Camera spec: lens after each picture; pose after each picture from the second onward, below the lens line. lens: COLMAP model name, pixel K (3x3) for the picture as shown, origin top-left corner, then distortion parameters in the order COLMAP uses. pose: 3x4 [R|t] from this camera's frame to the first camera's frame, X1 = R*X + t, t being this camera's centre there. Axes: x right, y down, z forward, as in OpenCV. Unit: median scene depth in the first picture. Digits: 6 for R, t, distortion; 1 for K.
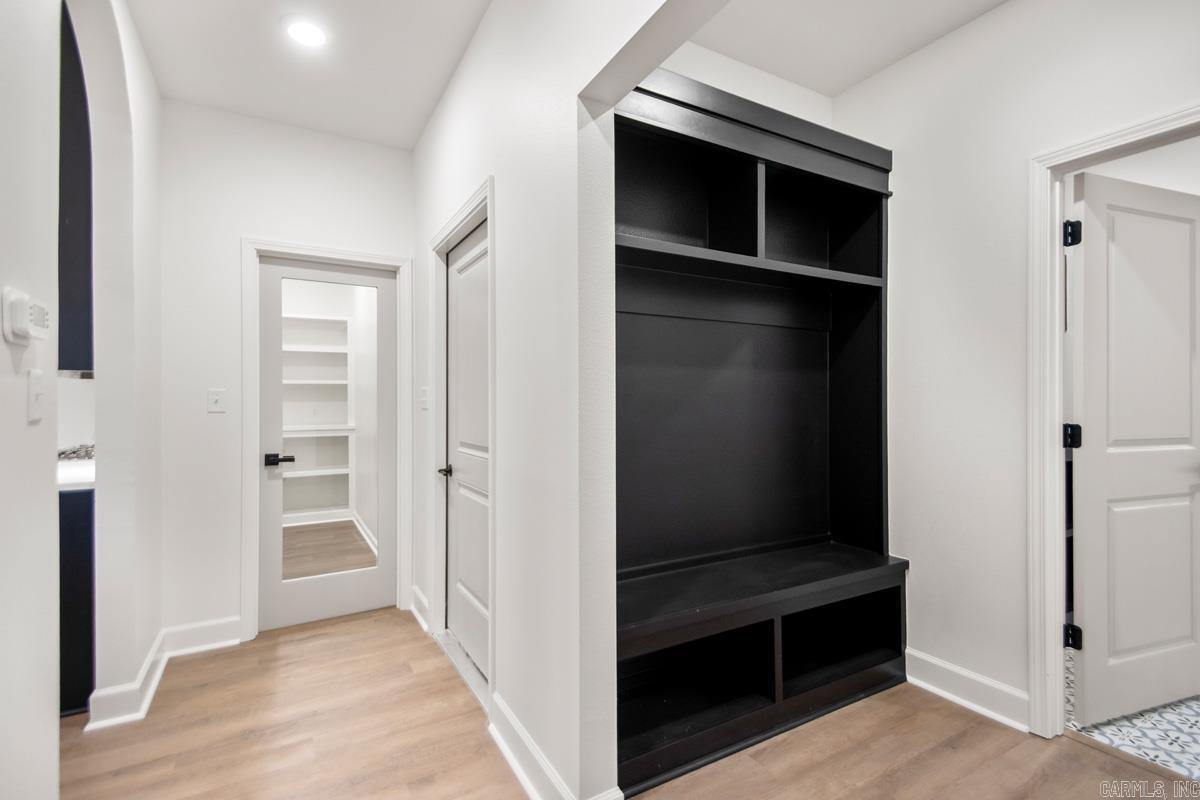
lens RADIAL K [[556.2, 0, 596.5], [0, 556.2, 398.1], [0, 0, 1]] dist [0.033974, -0.013446]
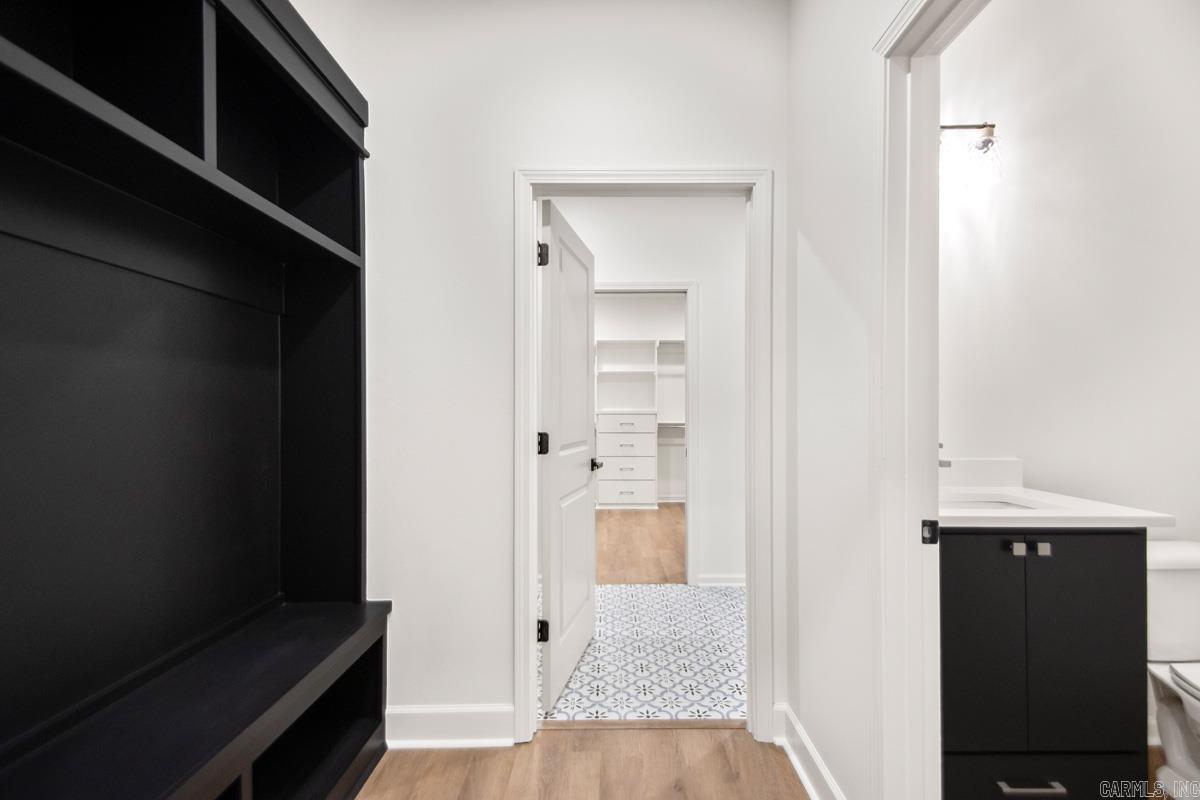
lens RADIAL K [[556.2, 0, 605.4], [0, 556.2, 411.2], [0, 0, 1]] dist [0.033974, -0.013446]
pose [[0.481237, -0.000438, 0.876590, -0.022494], [-0.007419, 0.999962, 0.004572, -0.000316], [-0.876559, -0.008703, 0.481215, 0.342820]]
